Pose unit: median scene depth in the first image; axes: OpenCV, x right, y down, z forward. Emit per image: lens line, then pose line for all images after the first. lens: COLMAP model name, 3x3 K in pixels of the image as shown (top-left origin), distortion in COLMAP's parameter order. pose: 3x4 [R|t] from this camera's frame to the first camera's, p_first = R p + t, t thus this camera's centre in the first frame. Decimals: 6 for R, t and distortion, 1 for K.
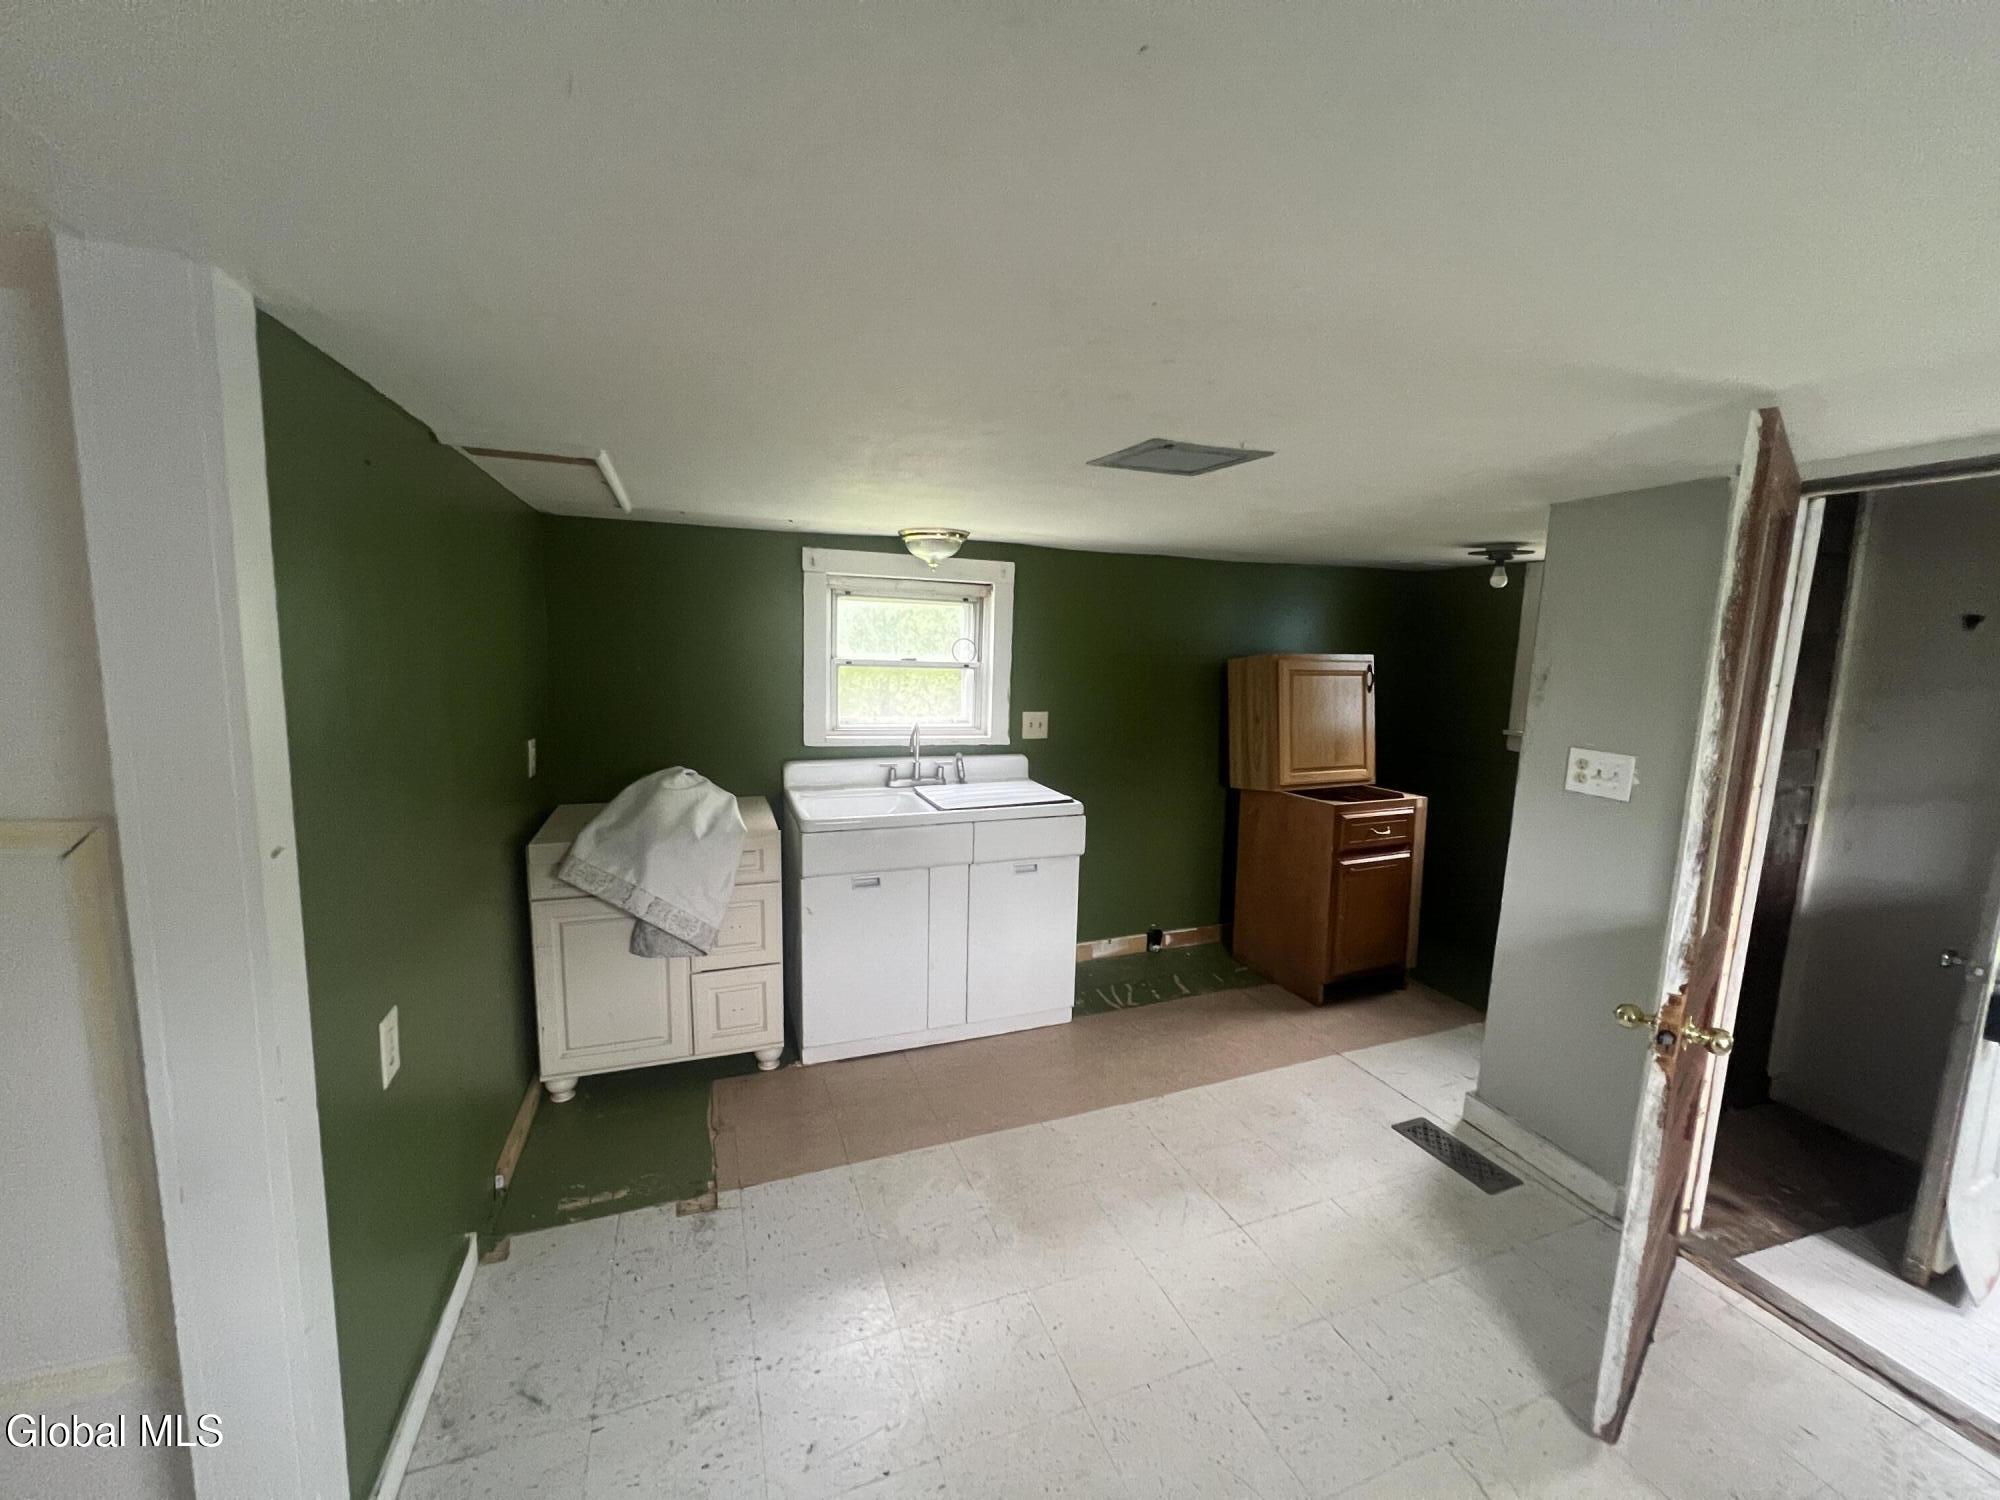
lens RADIAL K [[794.0, 0, 996.5], [0, 794.0, 746.4], [0, 0, 1]] dist [-0.002940, 0.001338]
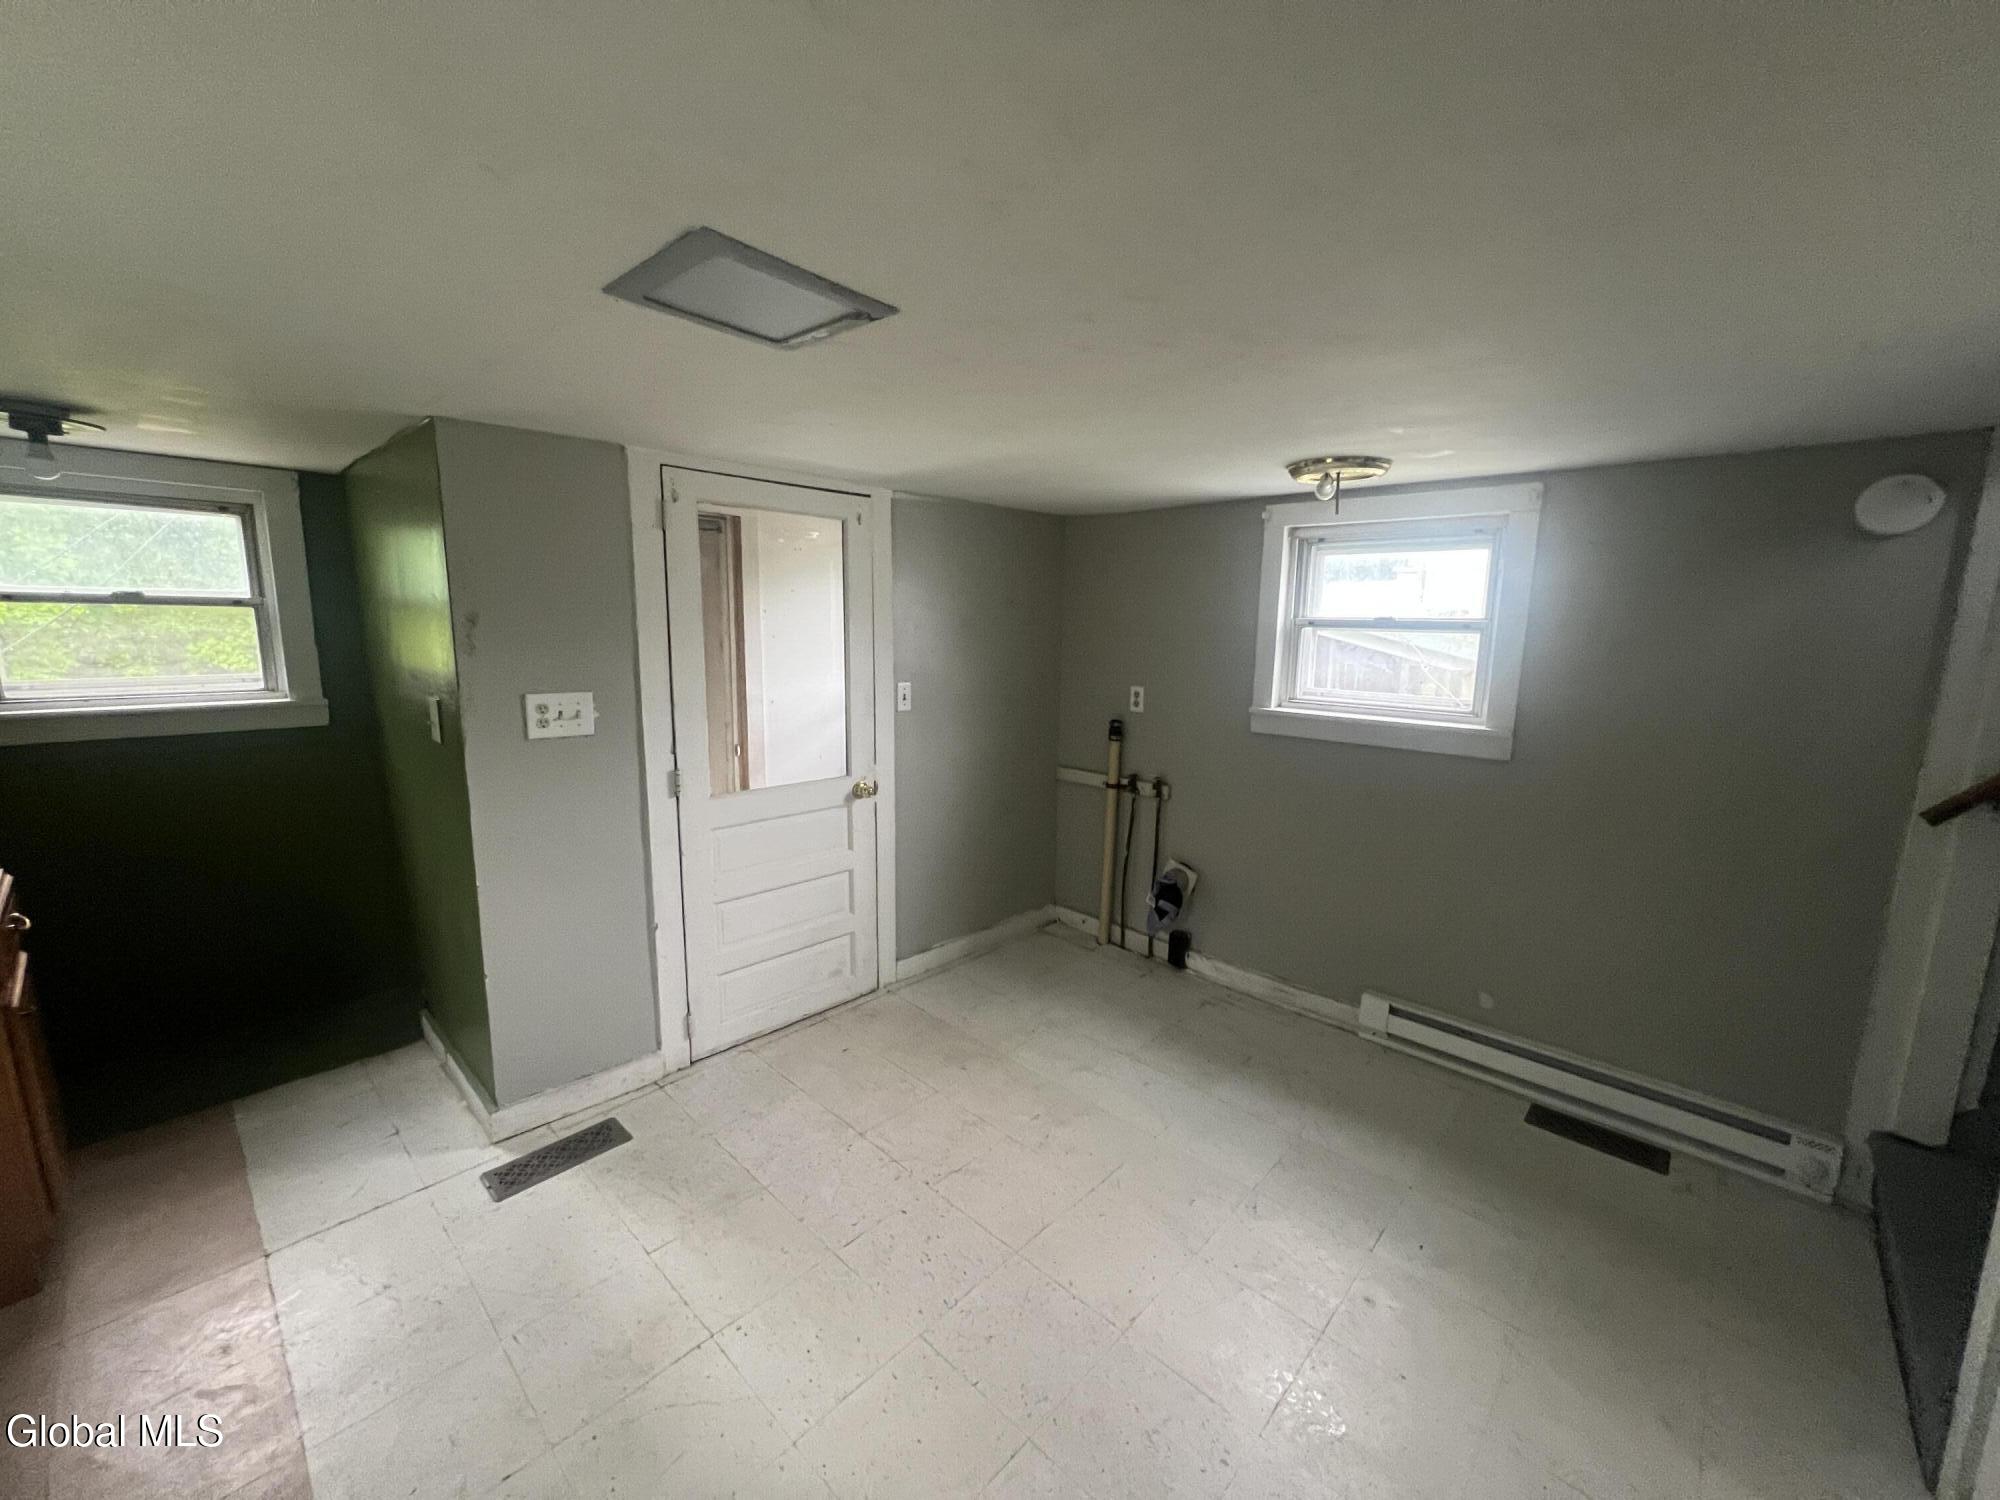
lens RADIAL K [[794.0, 0, 996.2], [0, 794.0, 755.2], [0, 0, 1]] dist [-0.002940, 0.001338]
pose [[-0.452231, -0.170749, 0.875404, -0.384745], [0.094806, 0.966740, 0.237540, -0.101822], [-0.886848, 0.190416, -0.421002, 0.916513]]
